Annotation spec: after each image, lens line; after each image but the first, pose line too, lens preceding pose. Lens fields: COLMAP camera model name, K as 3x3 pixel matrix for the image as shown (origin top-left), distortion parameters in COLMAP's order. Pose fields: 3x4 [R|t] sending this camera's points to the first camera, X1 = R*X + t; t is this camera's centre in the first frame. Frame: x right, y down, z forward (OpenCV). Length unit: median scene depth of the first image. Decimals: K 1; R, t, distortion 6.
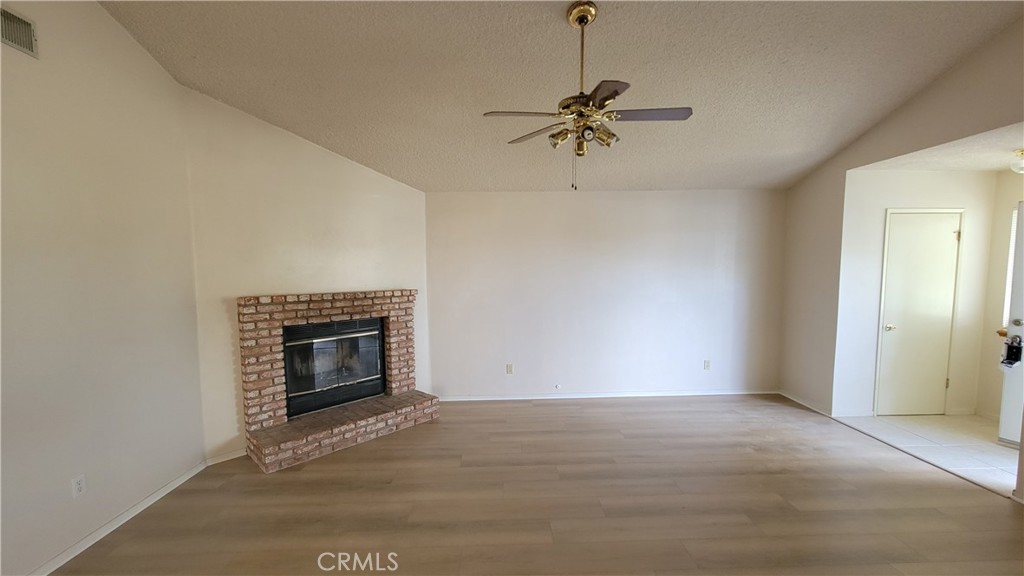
lens RADIAL K [[419.5, 0, 511.1], [0, 419.5, 302.2], [0, 0, 1]] dist [-0.003728, -0.000027]
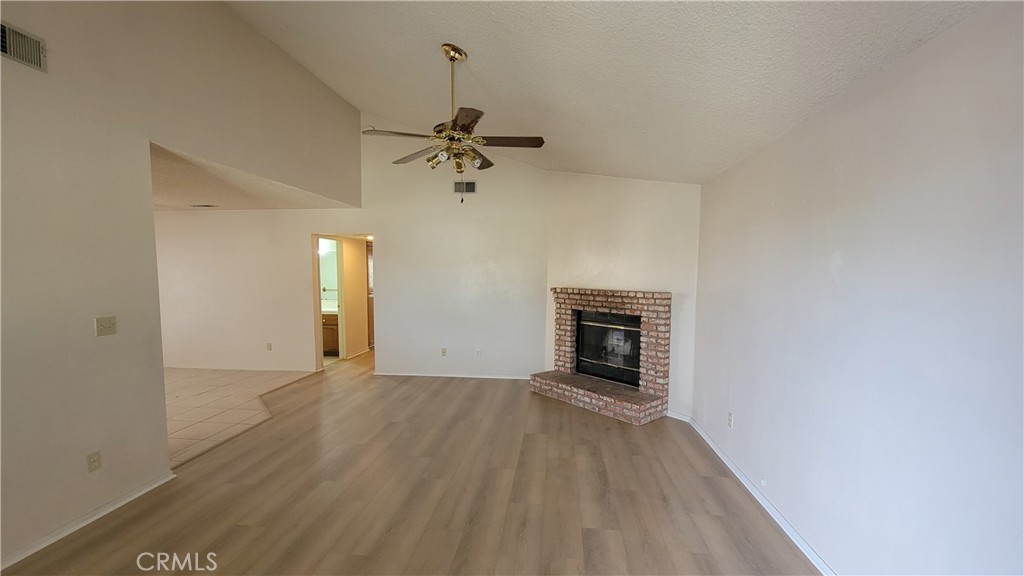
lens RADIAL K [[419.5, 0, 511.1], [0, 419.5, 302.2], [0, 0, 1]] dist [-0.003728, -0.000027]
pose [[-0.148648, 0.079517, -0.985688, 0.884626], [-0.082436, 0.992296, 0.092482, -0.080086], [0.985448, 0.095004, -0.140947, 0.914019]]
